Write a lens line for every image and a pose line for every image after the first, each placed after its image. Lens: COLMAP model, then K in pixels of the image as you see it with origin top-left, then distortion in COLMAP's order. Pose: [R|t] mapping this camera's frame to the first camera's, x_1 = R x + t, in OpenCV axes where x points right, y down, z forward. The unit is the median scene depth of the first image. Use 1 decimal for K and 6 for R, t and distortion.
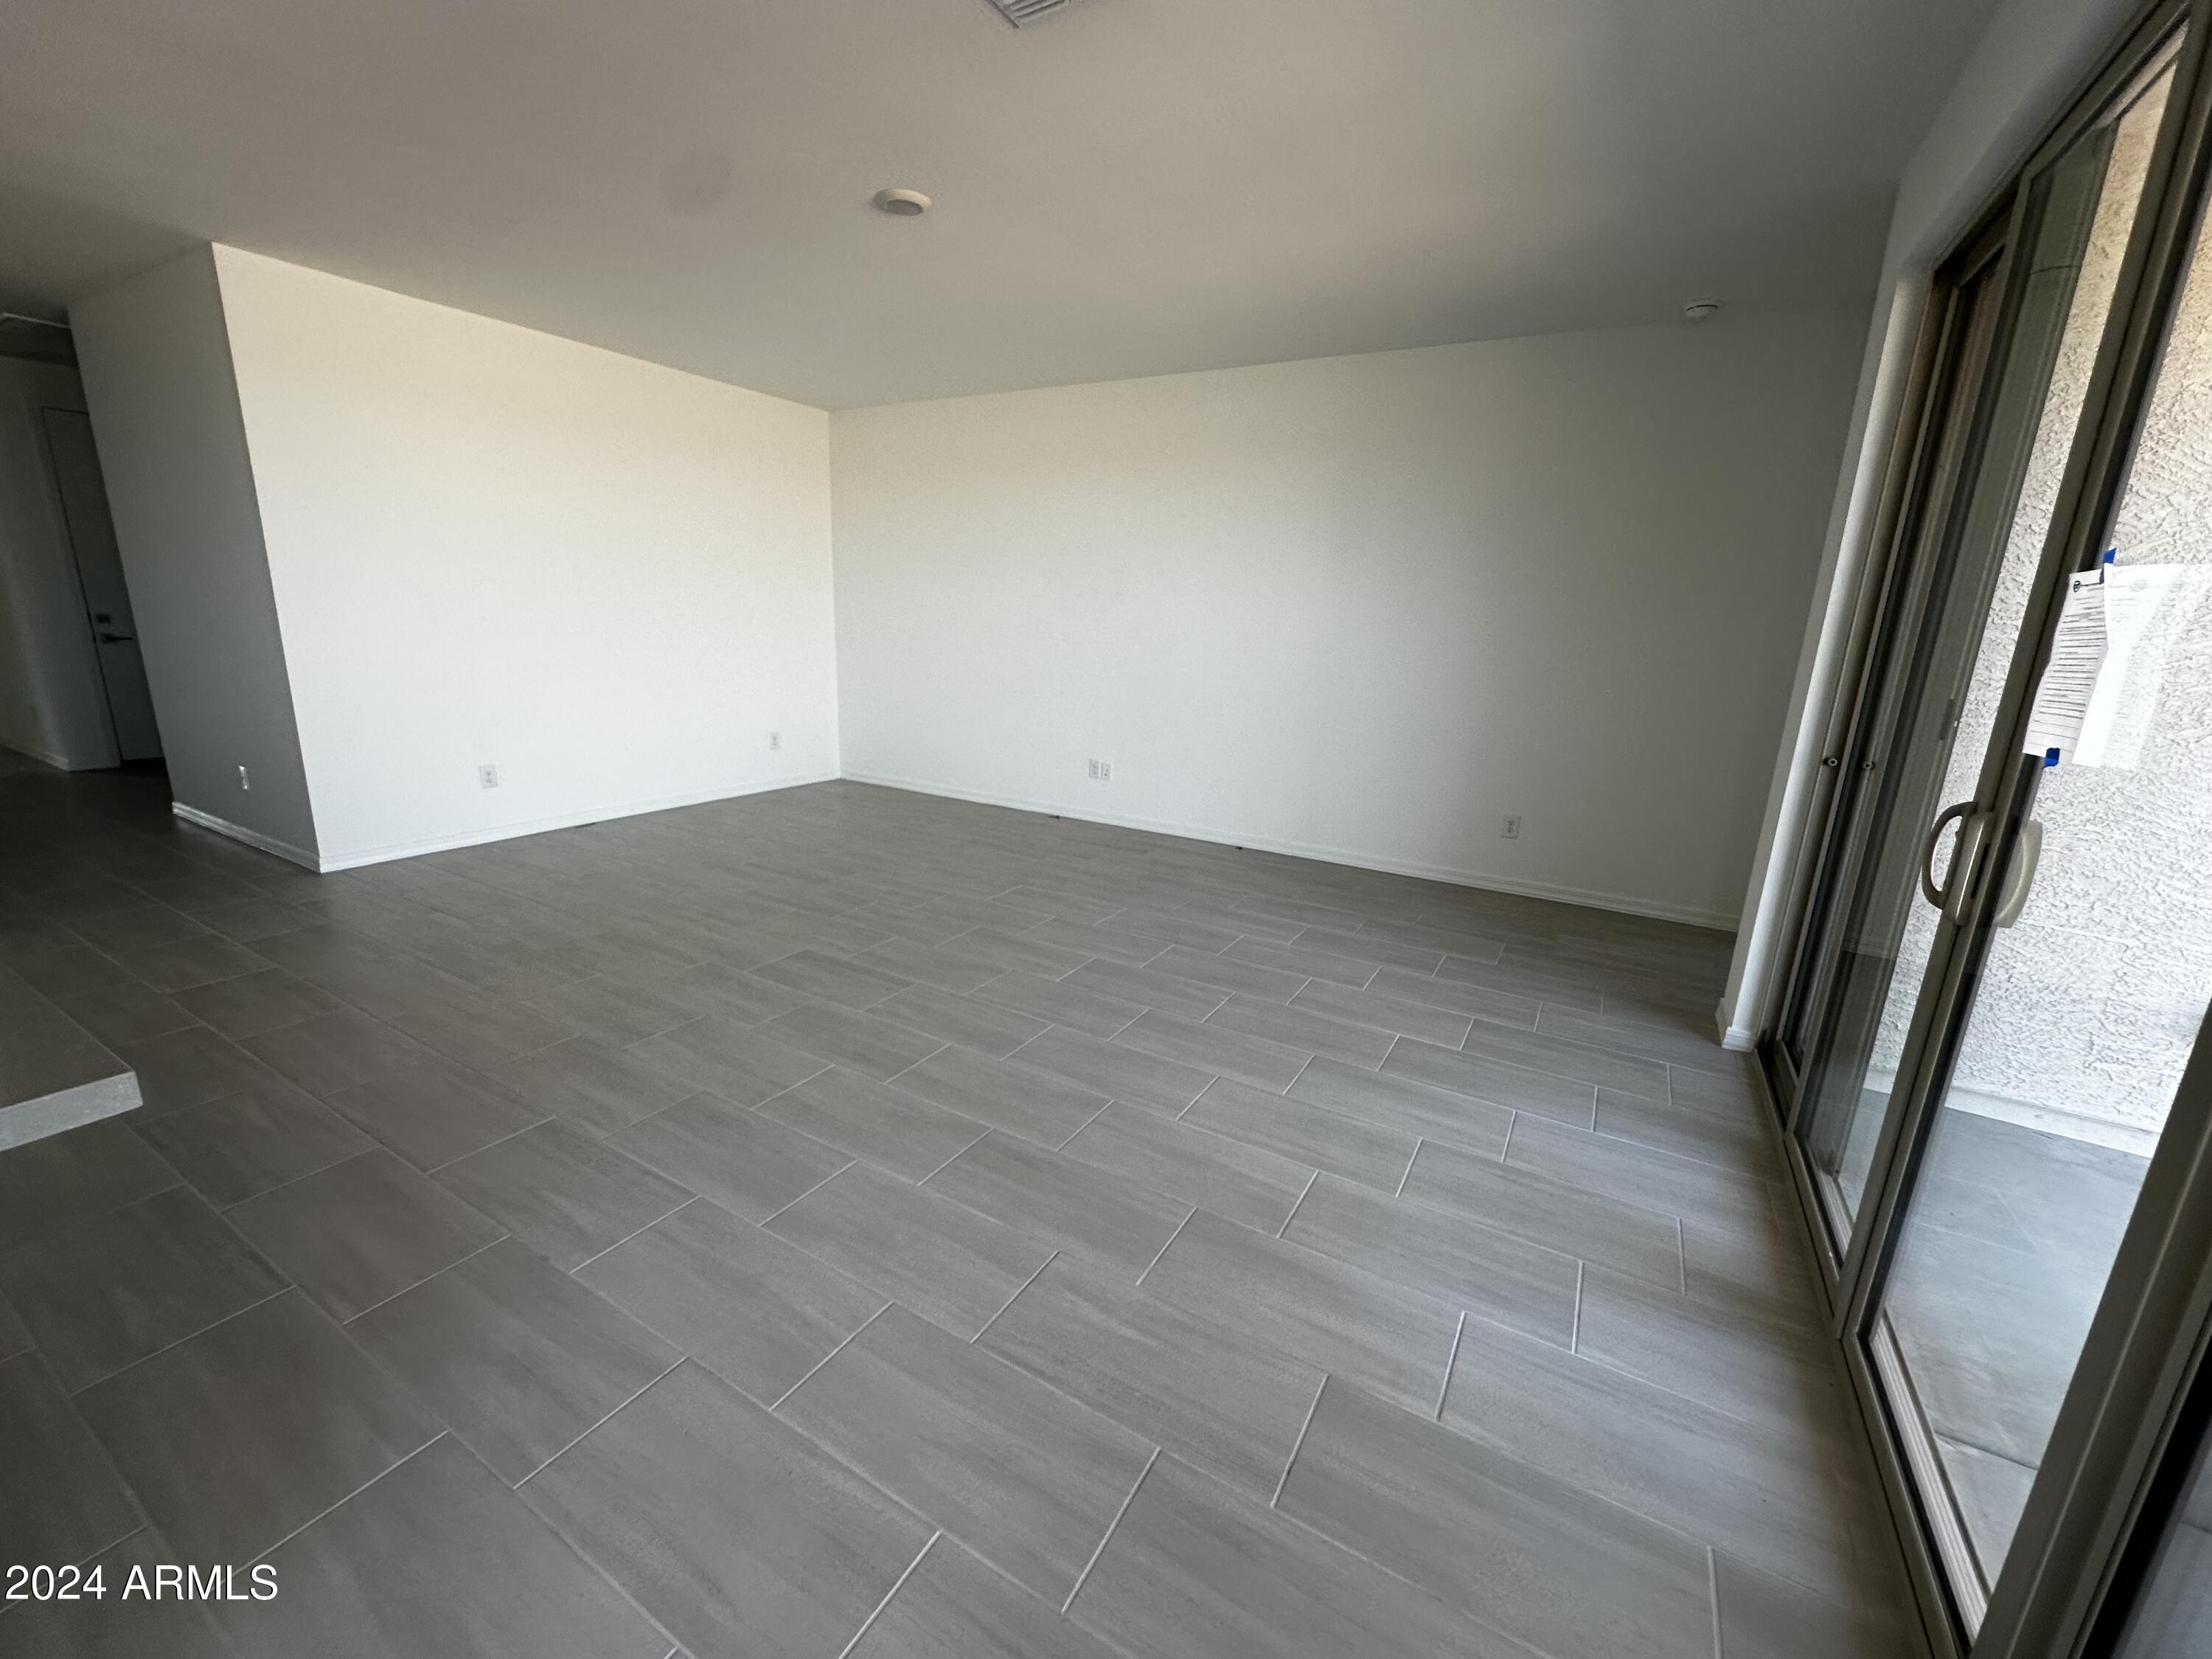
lens RADIAL K [[883.7, 0, 1105.3], [0, 883.7, 835.7], [0, 0, 1]] dist [-0.004294, 0.000747]
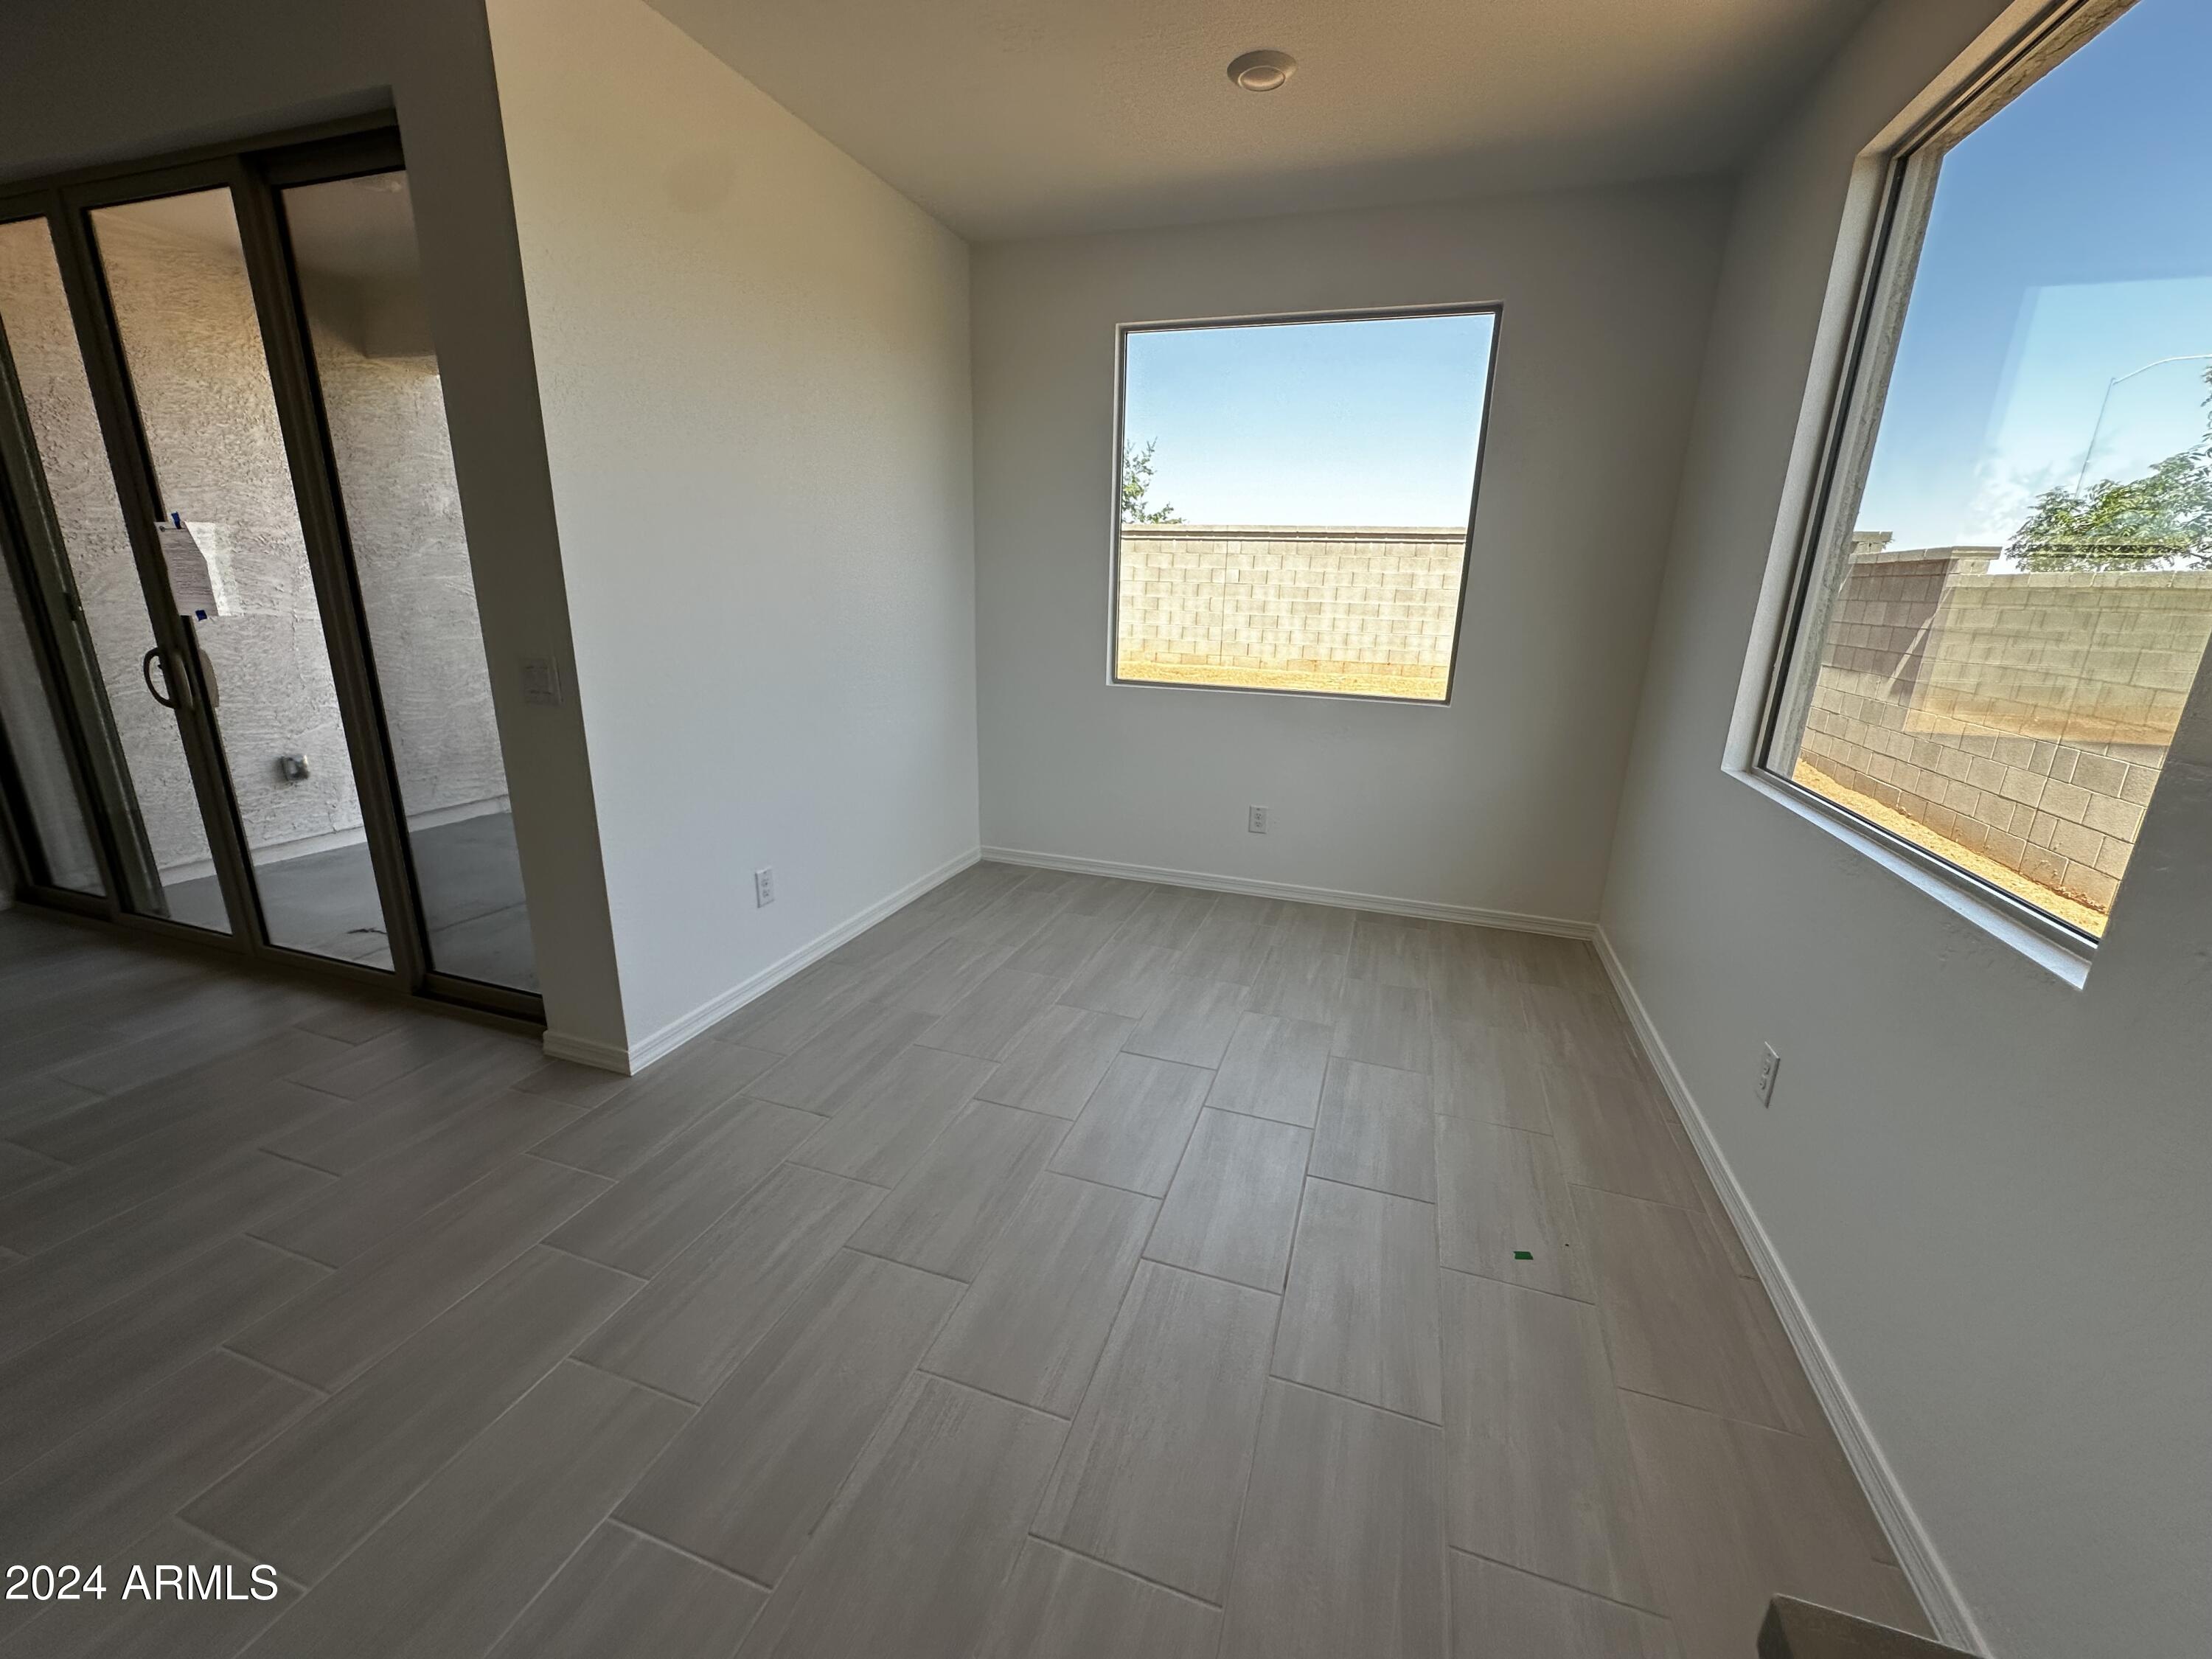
lens RADIAL K [[883.7, 0, 1109.4], [0, 883.7, 833.0], [0, 0, 1]] dist [-0.004294, 0.000747]
pose [[-0.204031, -0.311940, 0.927936, -0.628019], [0.202906, 0.913816, 0.351808, 0.037104], [-0.957706, 0.260063, -0.123152, -0.286098]]
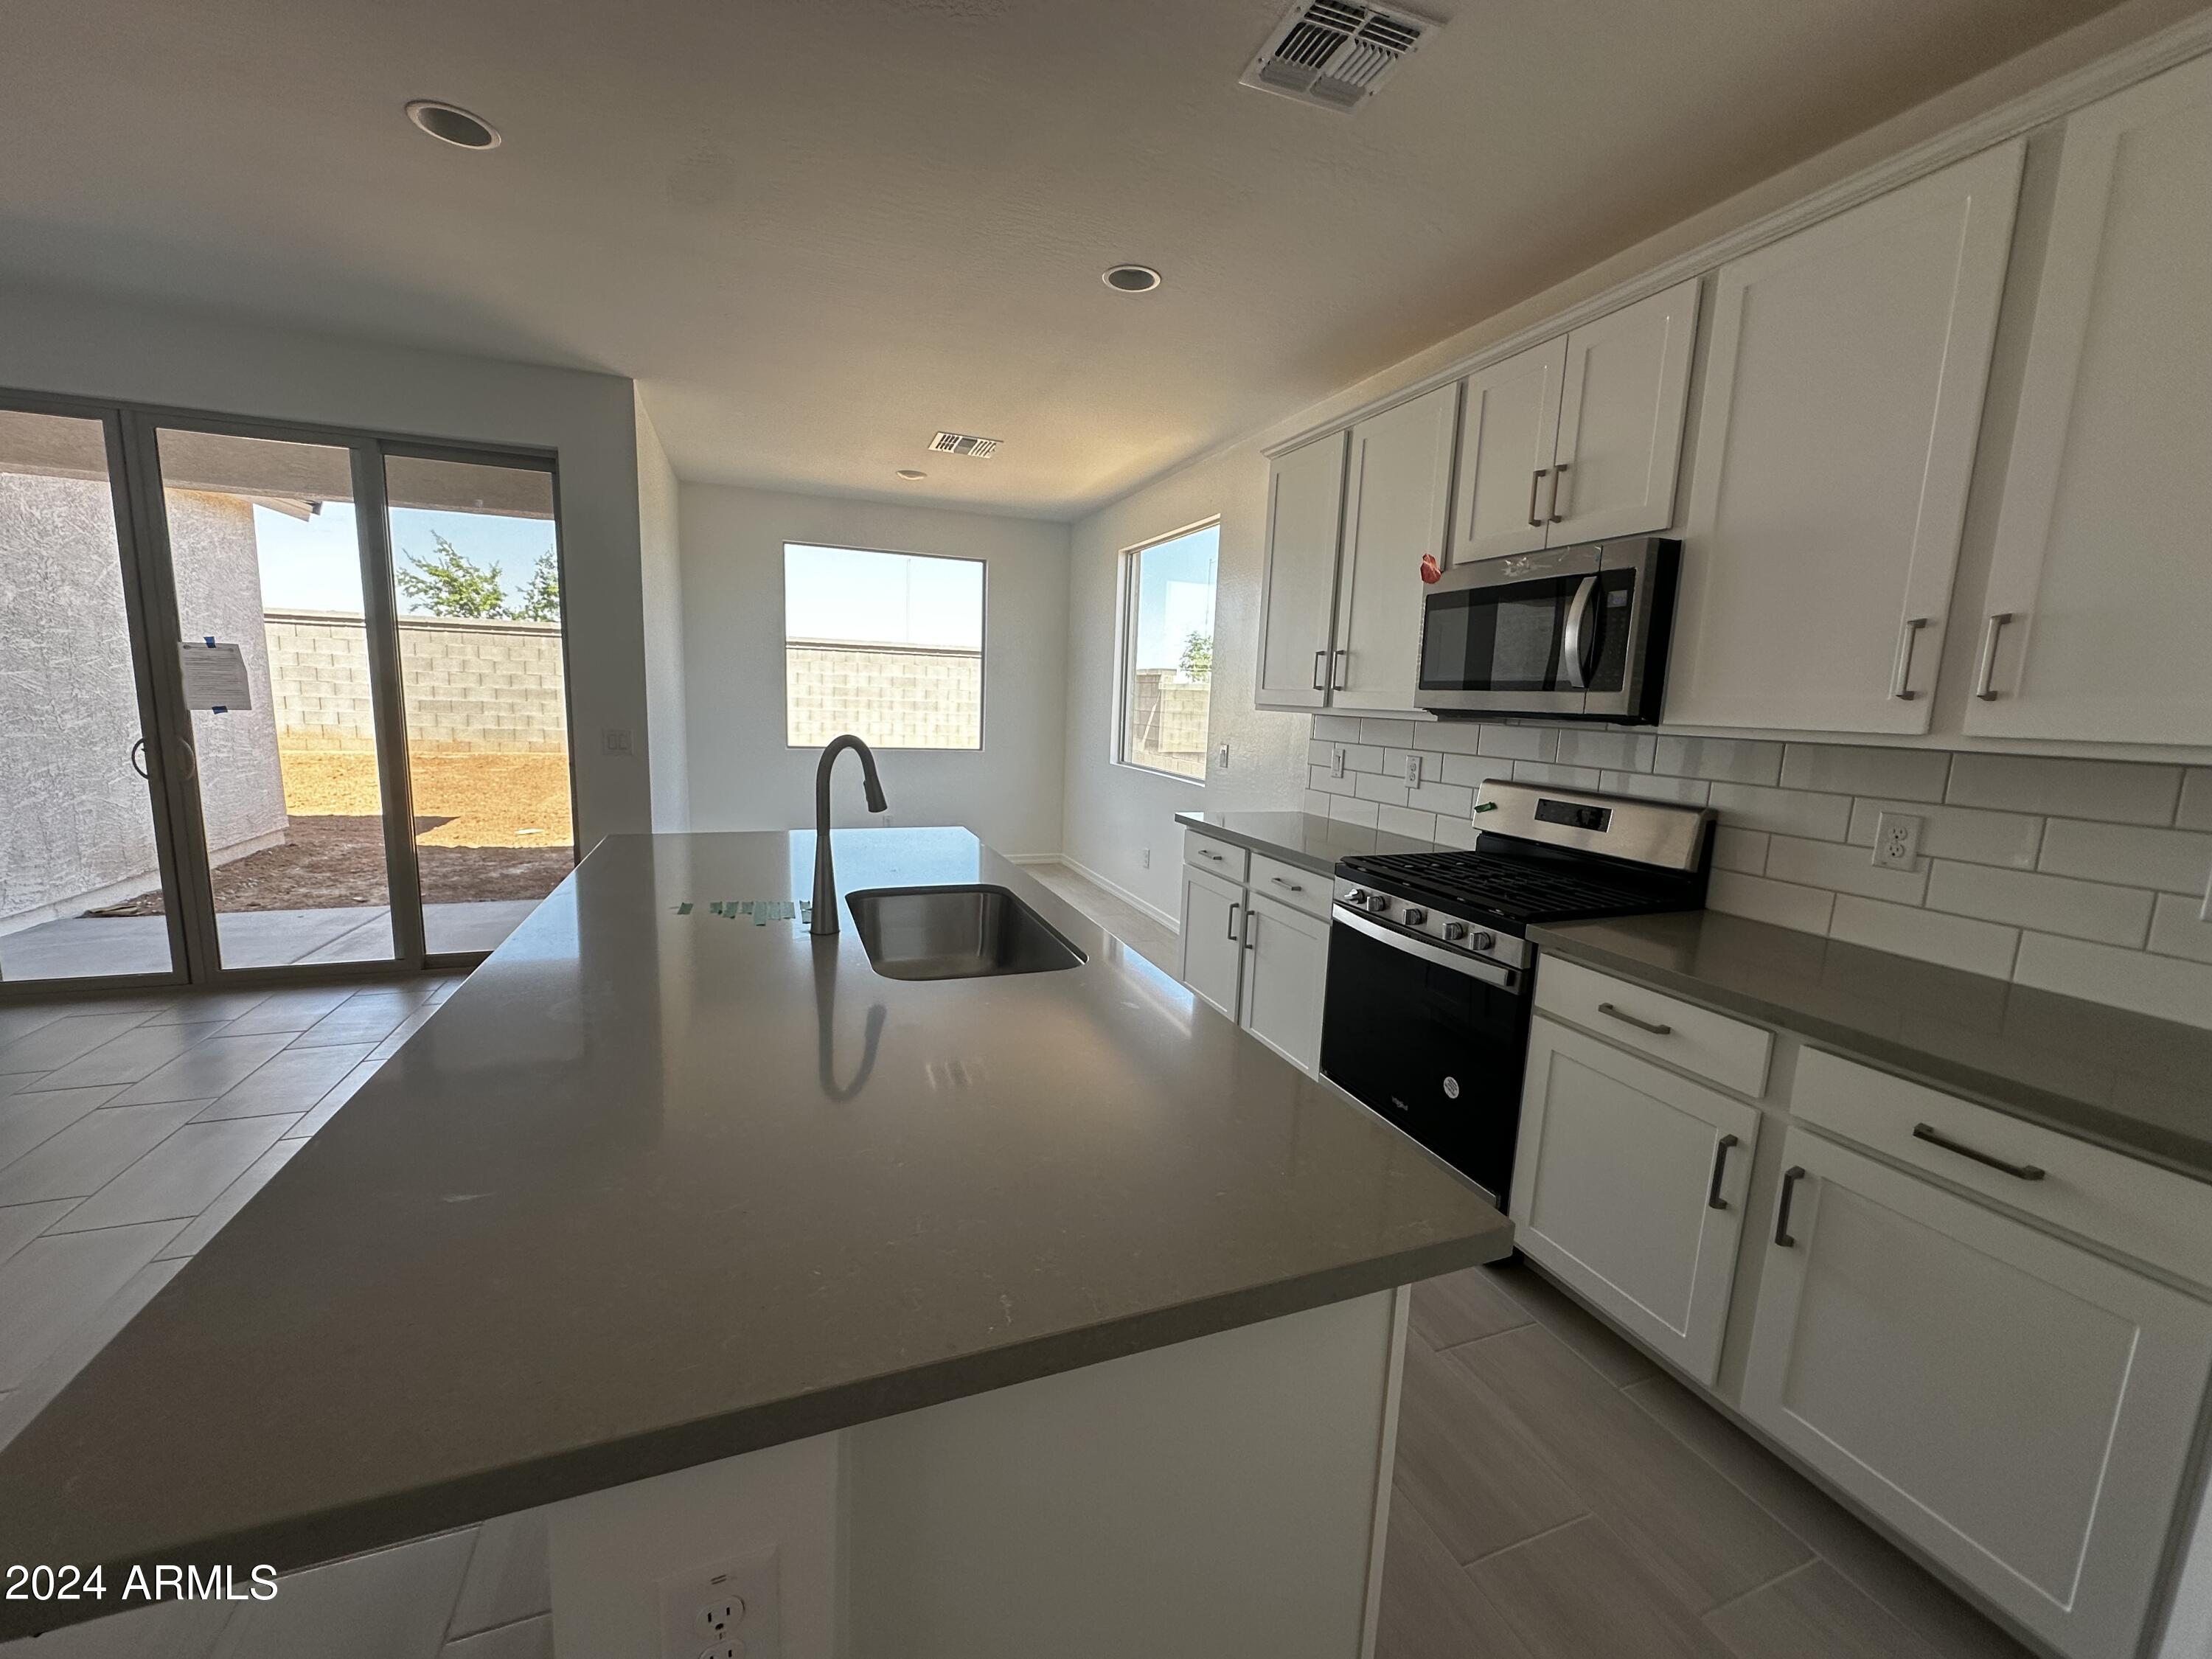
lens RADIAL K [[883.7, 0, 1107.4], [0, 883.7, 830.2], [0, 0, 1]] dist [-0.004294, 0.000747]
pose [[-0.779385, -0.161314, 0.605423, -1.249346], [0.085364, 0.929938, 0.357672, -0.214325], [-0.620703, 0.330445, -0.711009, 0.597066]]
